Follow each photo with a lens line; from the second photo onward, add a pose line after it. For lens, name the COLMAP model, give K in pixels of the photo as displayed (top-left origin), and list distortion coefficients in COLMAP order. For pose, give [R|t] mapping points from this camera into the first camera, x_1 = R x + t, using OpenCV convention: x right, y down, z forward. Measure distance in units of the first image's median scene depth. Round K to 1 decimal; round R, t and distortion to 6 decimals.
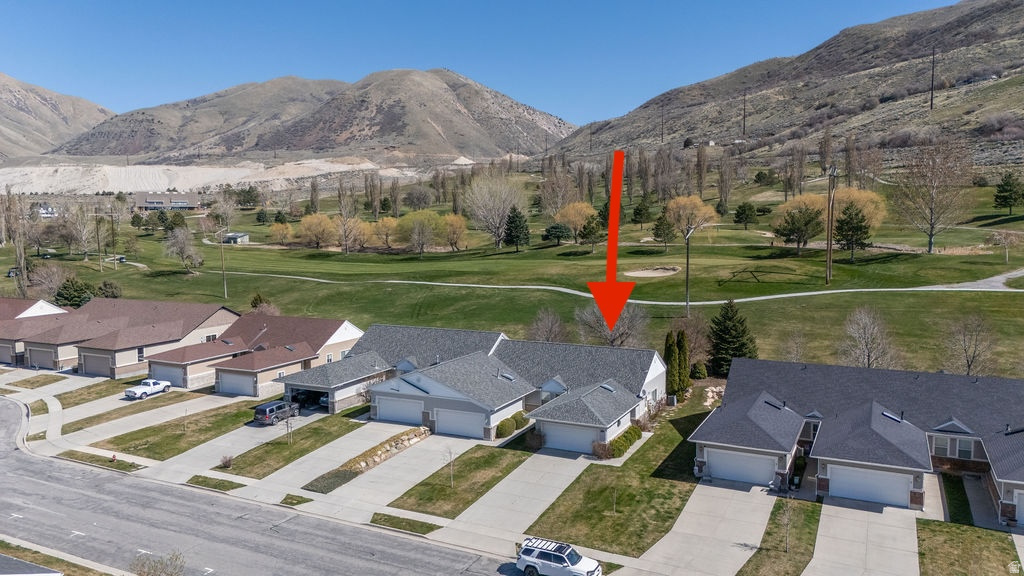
lens RADIAL K [[751.4, 0, 512.0], [0, 751.4, 288.0], [0, 0, 1]] dist [0.078222, -0.077680]
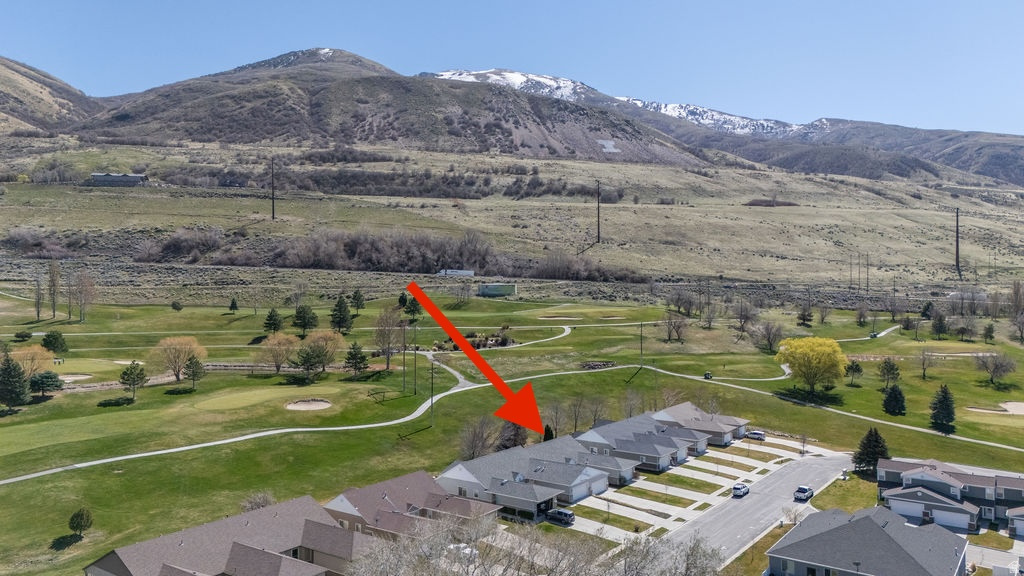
lens RADIAL K [[749.8, 0, 512.0], [0, 749.8, 288.0], [0, 0, 1]] dist [0.089756, -0.102713]
pose [[0.169988, 0.007639, 0.985417, -0.337685], [0.095481, 0.995137, -0.024185, -0.050949], [-0.980810, 0.098199, 0.168432, 0.138349]]
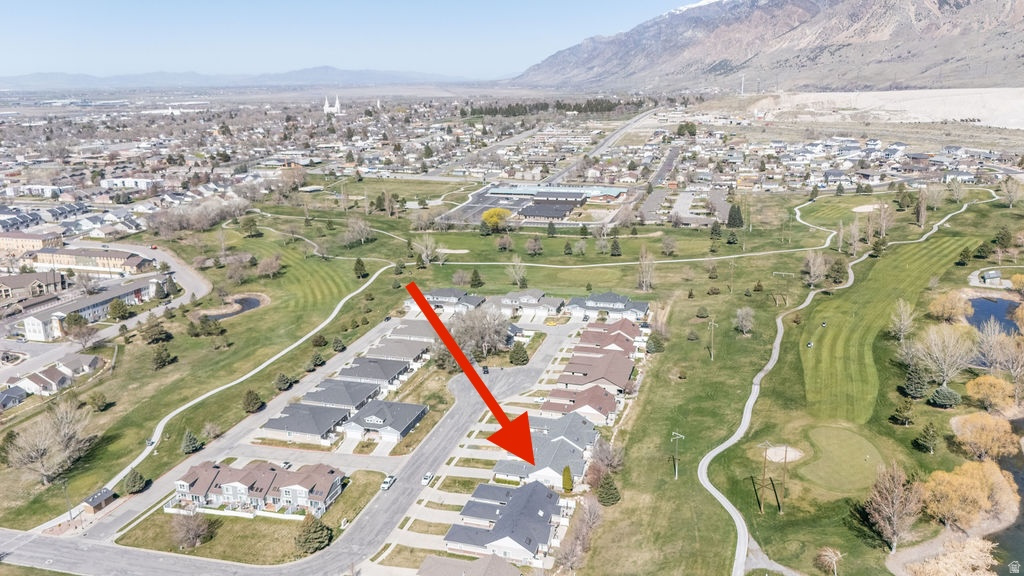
lens RADIAL K [[751.4, 0, 512.0], [0, 751.4, 288.0], [0, 0, 1]] dist [0.078222, -0.077680]
pose [[0.165706, 0.269748, -0.948566, 0.467003], [-0.078093, 0.962432, 0.260049, -0.223893], [0.983078, 0.030985, 0.180546, 0.064647]]
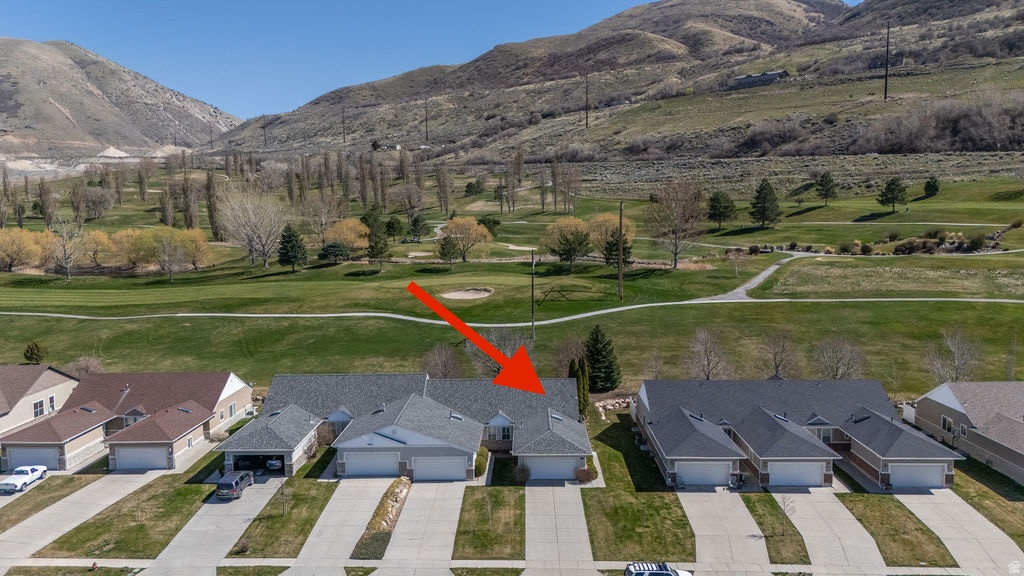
lens RADIAL K [[751.4, 0, 512.0], [0, 751.4, 288.0], [0, 0, 1]] dist [0.078222, -0.077680]
pose [[0.906690, -0.045146, 0.419375, -0.067658], [0.042795, 0.998971, 0.015016, -0.013955], [-0.419621, 0.004332, 0.907689, -0.000932]]
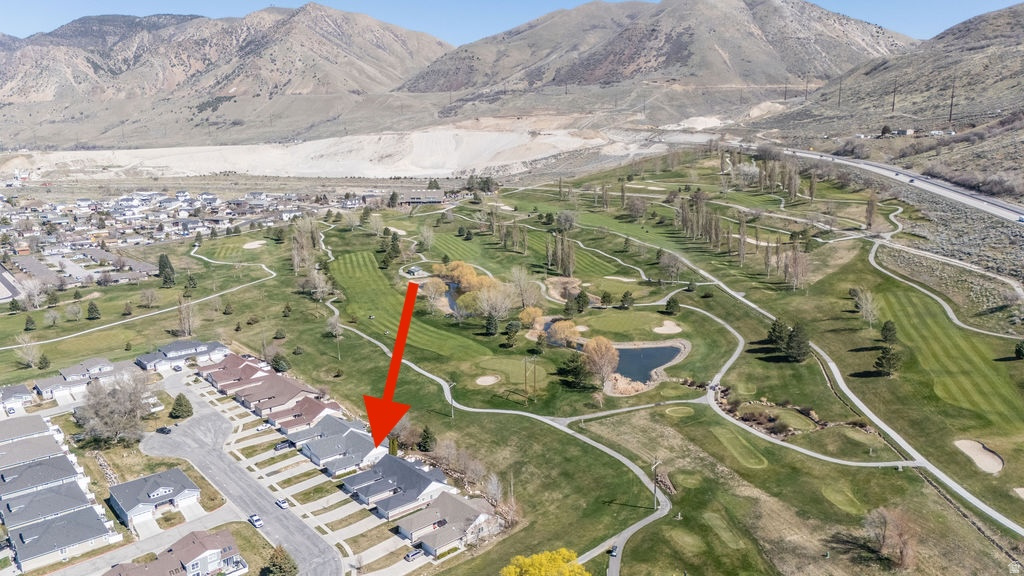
lens RADIAL K [[749.8, 0, 512.0], [0, 749.8, 288.0], [0, 0, 1]] dist [0.089756, -0.102713]
pose [[0.917357, 0.078081, -0.390331, 0.353249], [-0.029084, 0.991100, 0.129904, -0.187297], [0.397001, -0.107816, 0.911464, -0.303575]]
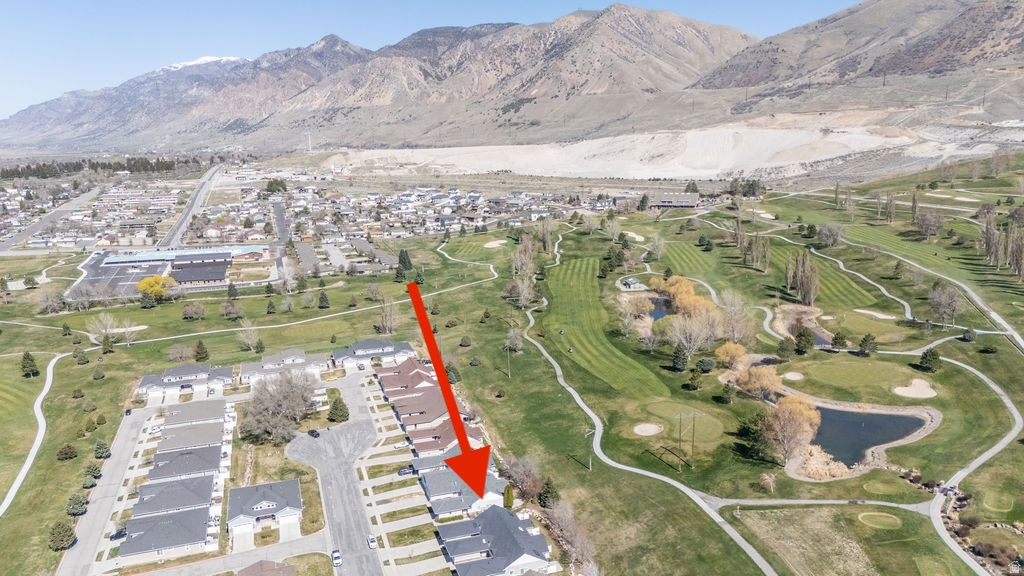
lens RADIAL K [[751.4, 0, 512.0], [0, 751.4, 288.0], [0, 0, 1]] dist [0.078222, -0.077680]
pose [[0.701653, 0.143590, -0.697900, 0.388054], [-0.055150, 0.987490, 0.147725, -0.200769], [0.710381, -0.065163, 0.700794, -0.163483]]
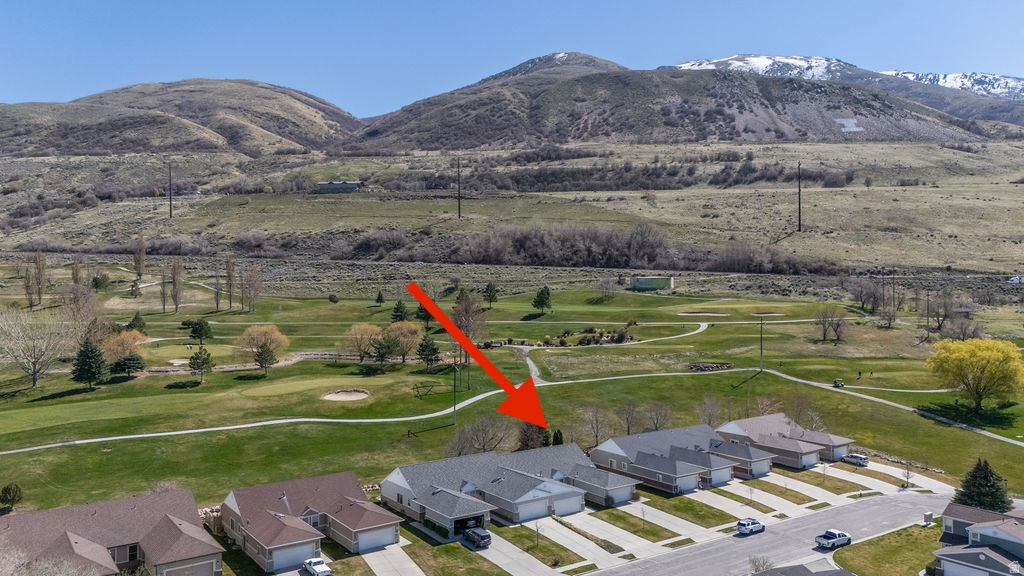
lens RADIAL K [[749.8, 0, 512.0], [0, 749.8, 288.0], [0, 0, 1]] dist [0.089756, -0.102713]
pose [[0.475890, 0.005753, 0.879486, -0.261112], [0.084938, 0.995004, -0.052468, -0.036120], [-0.875394, 0.099671, 0.473024, 0.045522]]
